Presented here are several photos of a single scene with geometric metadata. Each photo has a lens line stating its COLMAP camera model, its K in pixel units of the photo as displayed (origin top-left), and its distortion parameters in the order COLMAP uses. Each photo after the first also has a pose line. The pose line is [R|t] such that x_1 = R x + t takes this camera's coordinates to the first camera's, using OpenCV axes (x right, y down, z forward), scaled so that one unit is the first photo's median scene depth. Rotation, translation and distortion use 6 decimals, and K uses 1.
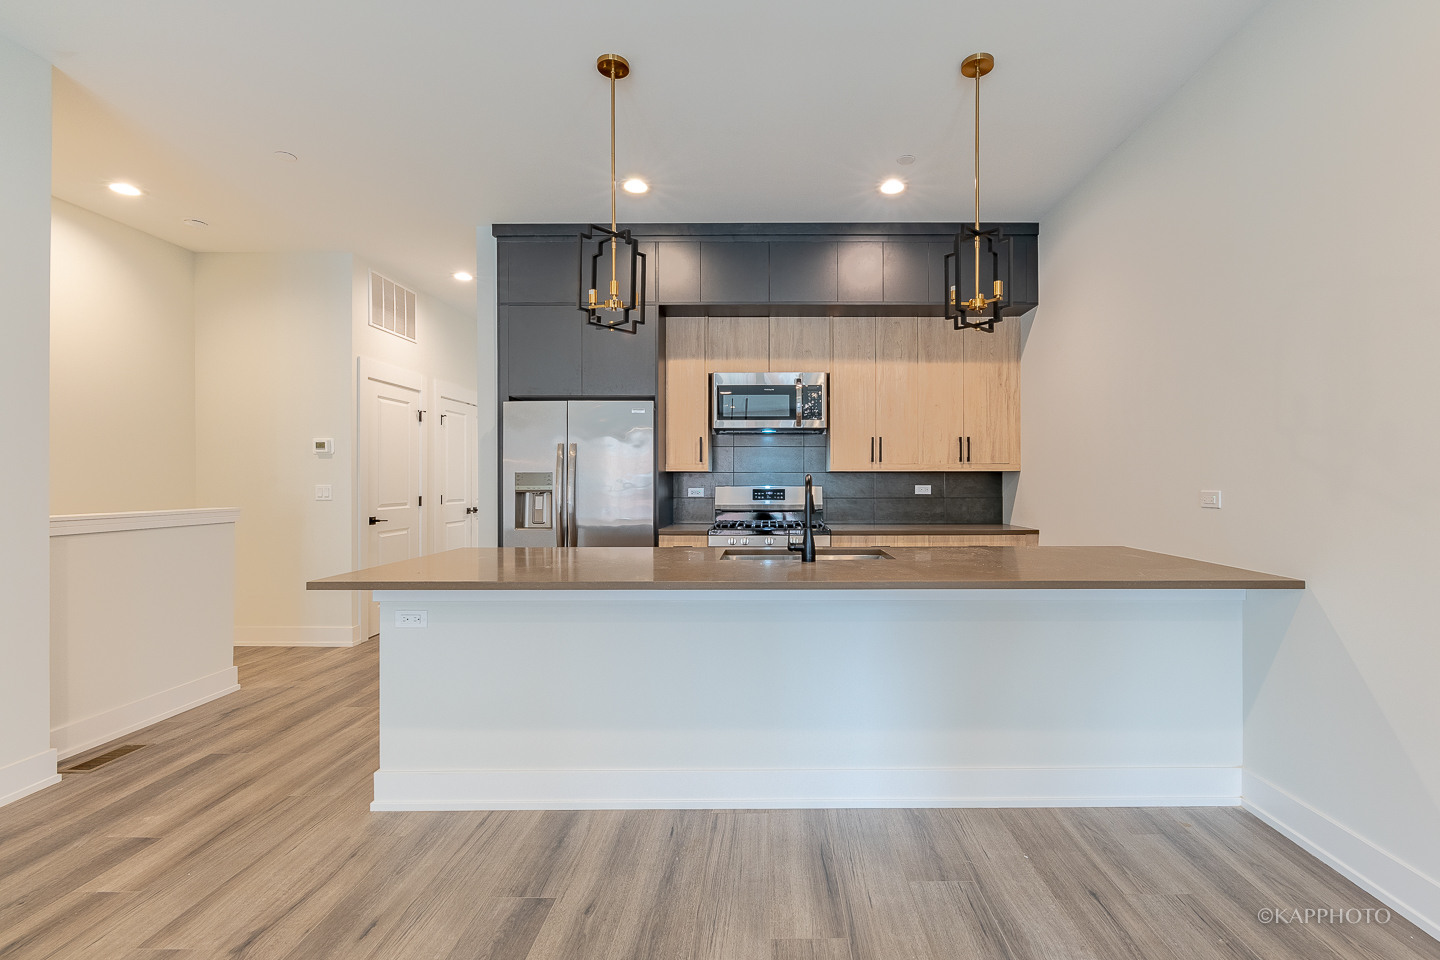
lens RADIAL K [[572.5, 0, 775.4], [0, 572.5, 482.3], [0, 0, 1]] dist [-0.000879, -0.000025]
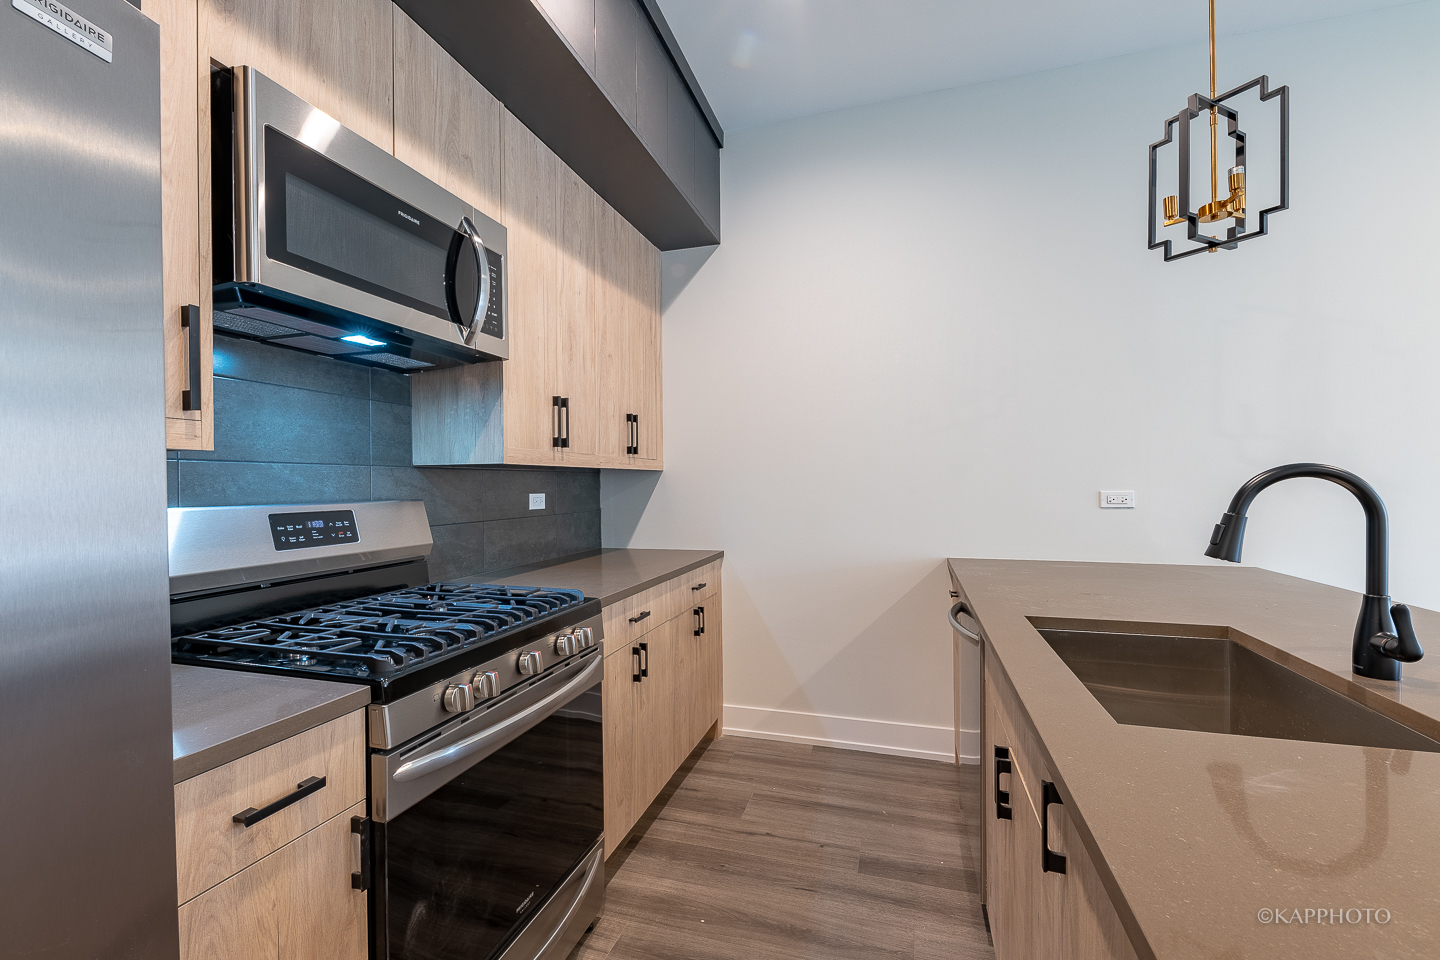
lens RADIAL K [[657.5, 0, 720.0], [0, 657.5, 480.0], [0, 0, 1]] dist [0.000905, -0.000003]
pose [[0.310872, 0.002700, 0.950448, -0.322738], [0.005639, 0.999973, -0.004685, -0.004072], [-0.950435, 0.006816, 0.310848, 0.697725]]
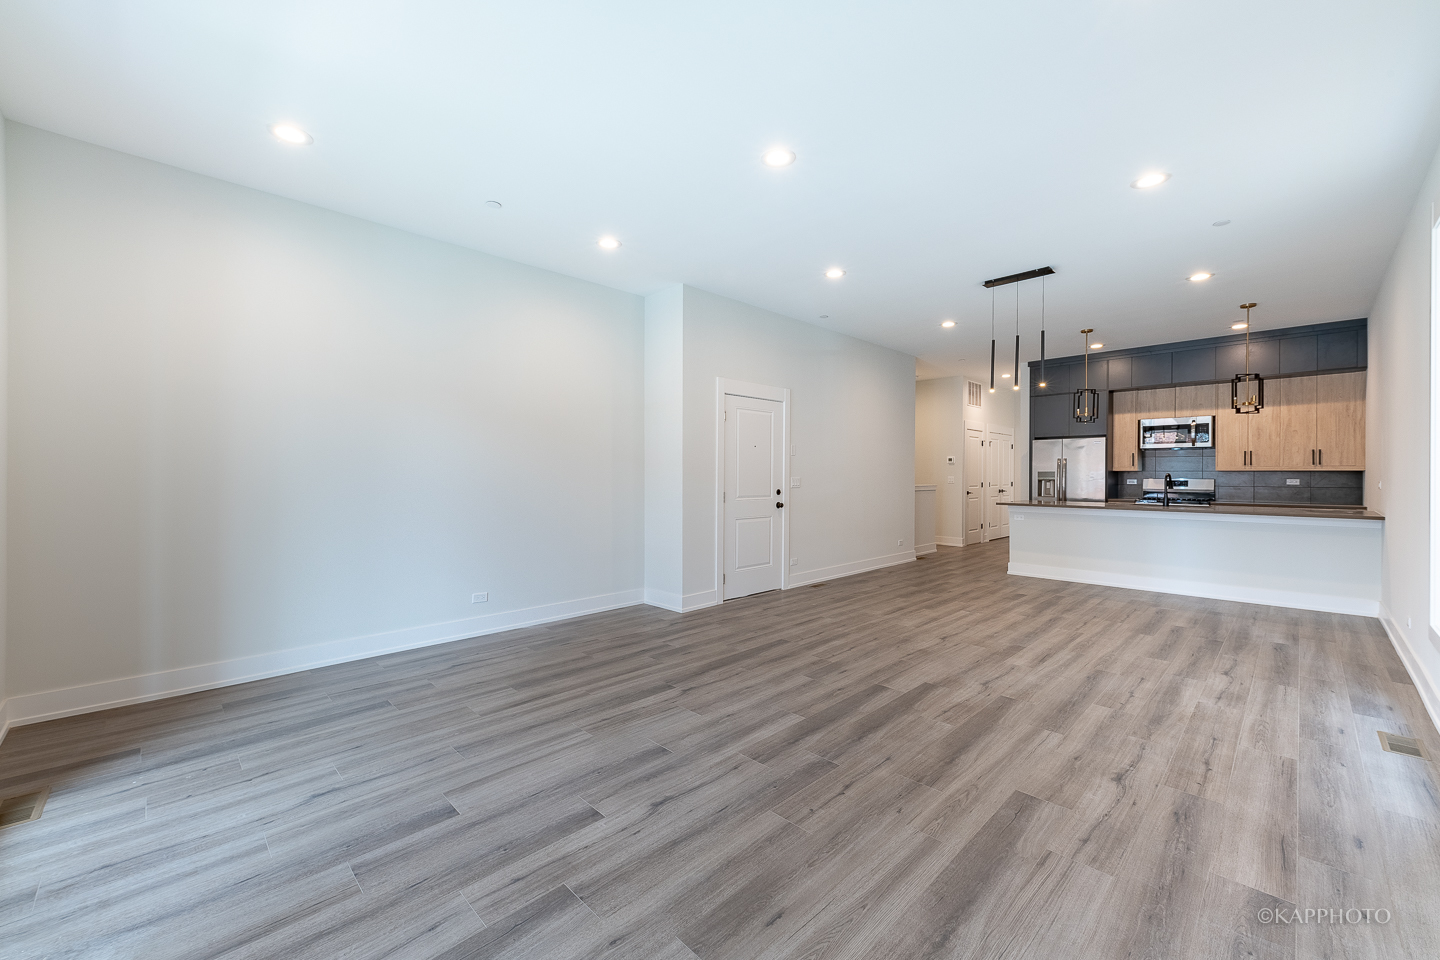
lens RADIAL K [[591.3, 0, 802.0], [0, 591.3, 478.5], [0, 0, 1]] dist [0.011158, -0.000014]
pose [[0.754934, 0.007864, -0.655754, 0.341702], [-0.007305, 0.999967, 0.003582, 0.008064], [0.655760, 0.002086, 0.754967, -1.251805]]
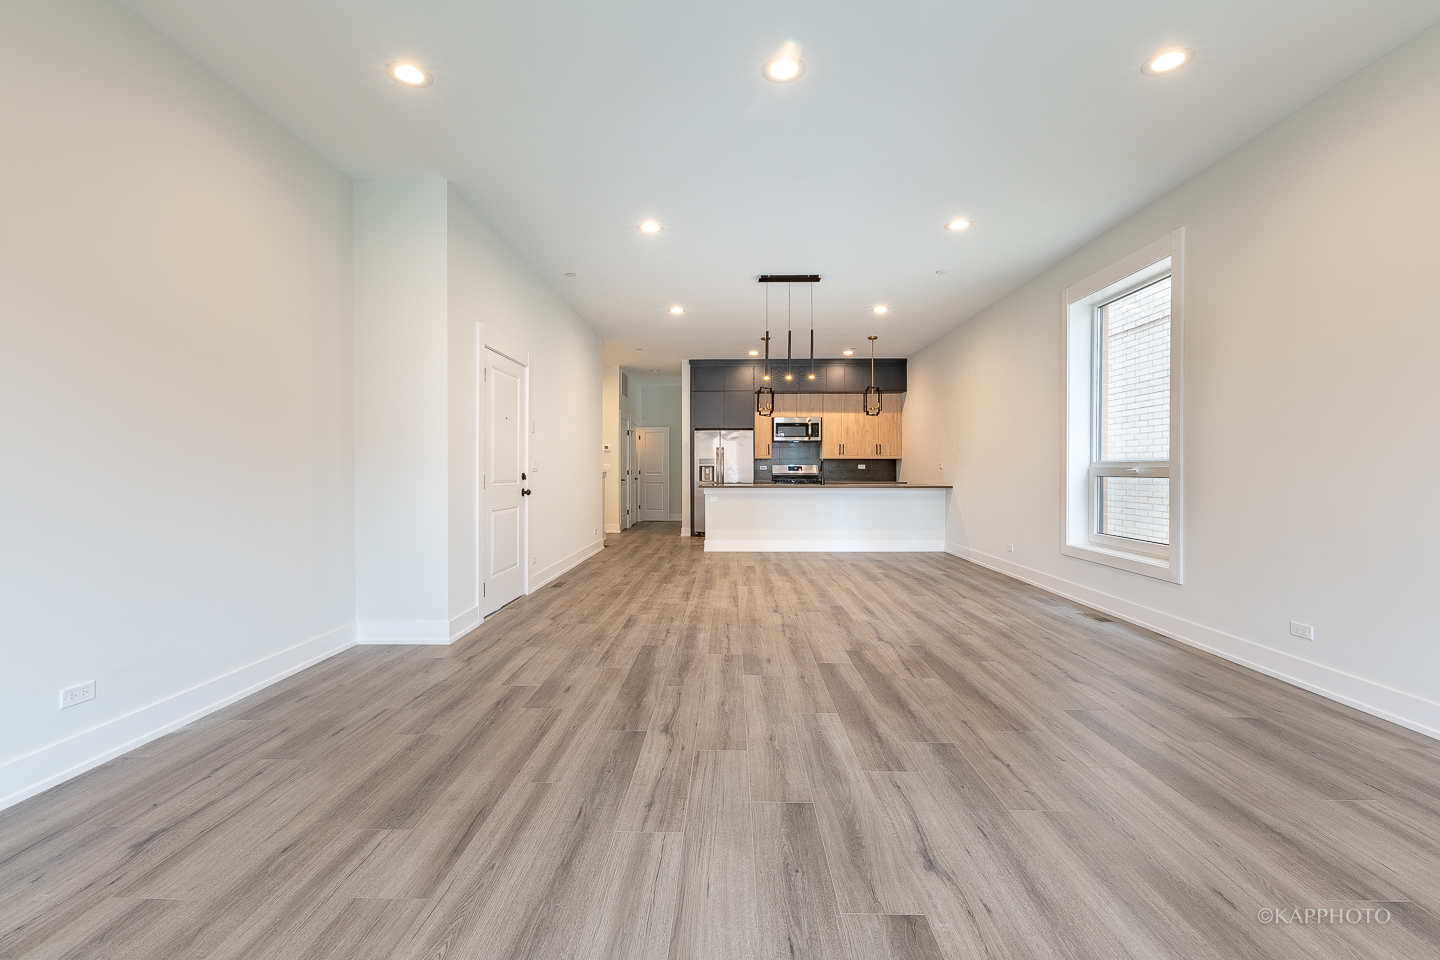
lens RADIAL K [[549.5, 0, 742.4], [0, 549.5, 476.1], [0, 0, 1]] dist [-0.000031, -0.000070]
pose [[0.999968, 0.000710, 0.007948, -0.258197], [-0.000752, 0.999986, 0.005255, 0.042260], [-0.007944, -0.005261, 0.999955, -1.302087]]
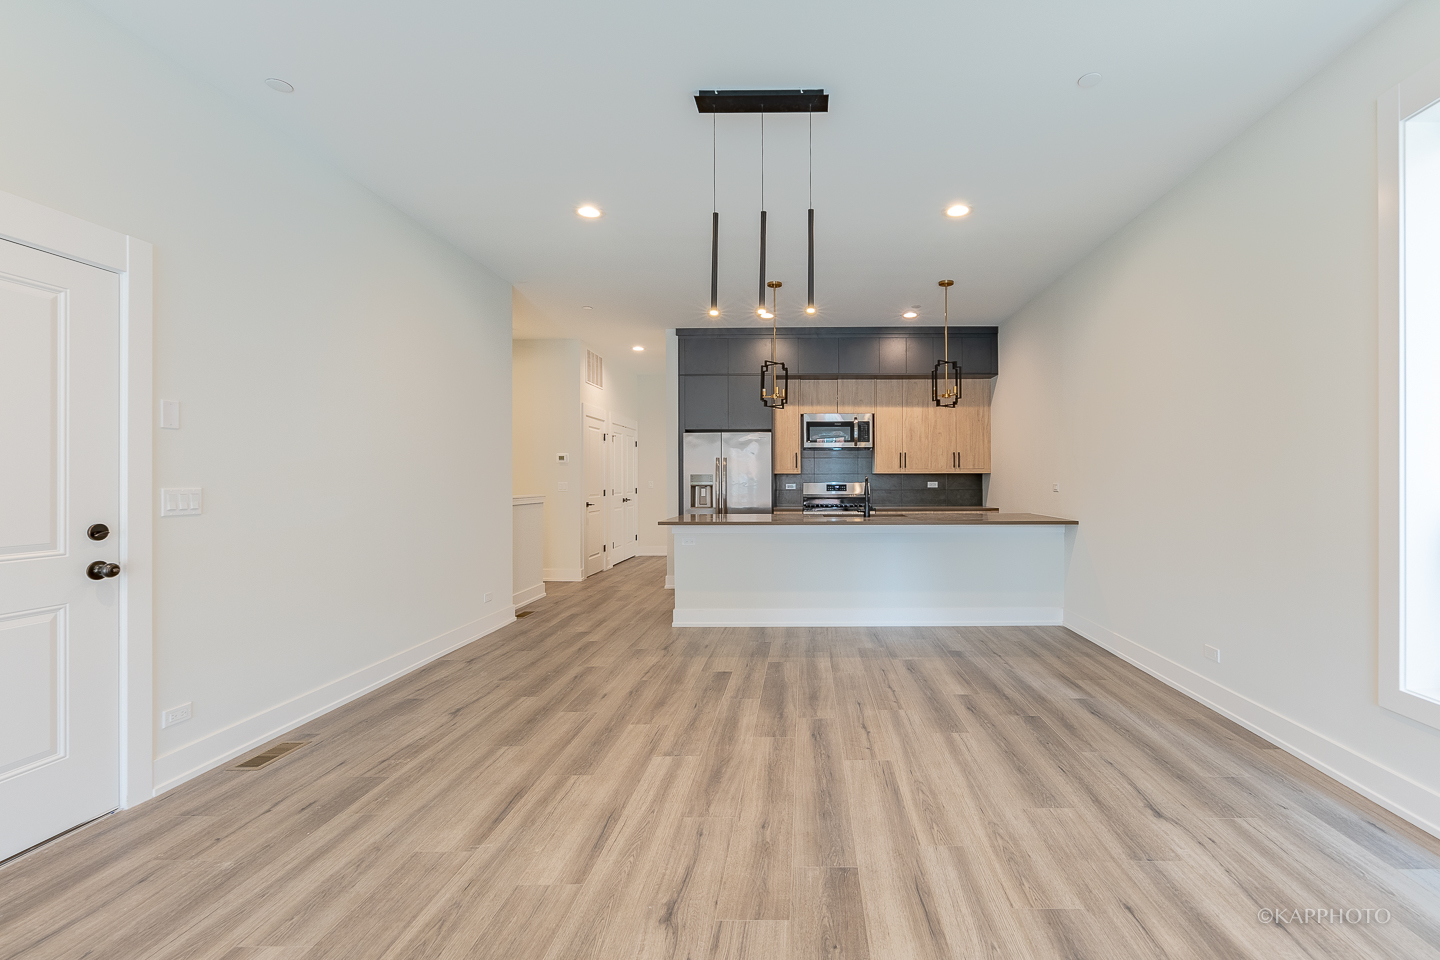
lens RADIAL K [[570.0, 0, 816.5], [0, 570.0, 480.4], [0, 0, 1]] dist [0.002330, 0.000331]
pose [[0.999982, -0.001284, 0.005834, -0.081876], [0.001305, 0.999993, -0.003504, 0.006305], [-0.005830, 0.003512, 0.999977, -0.640101]]
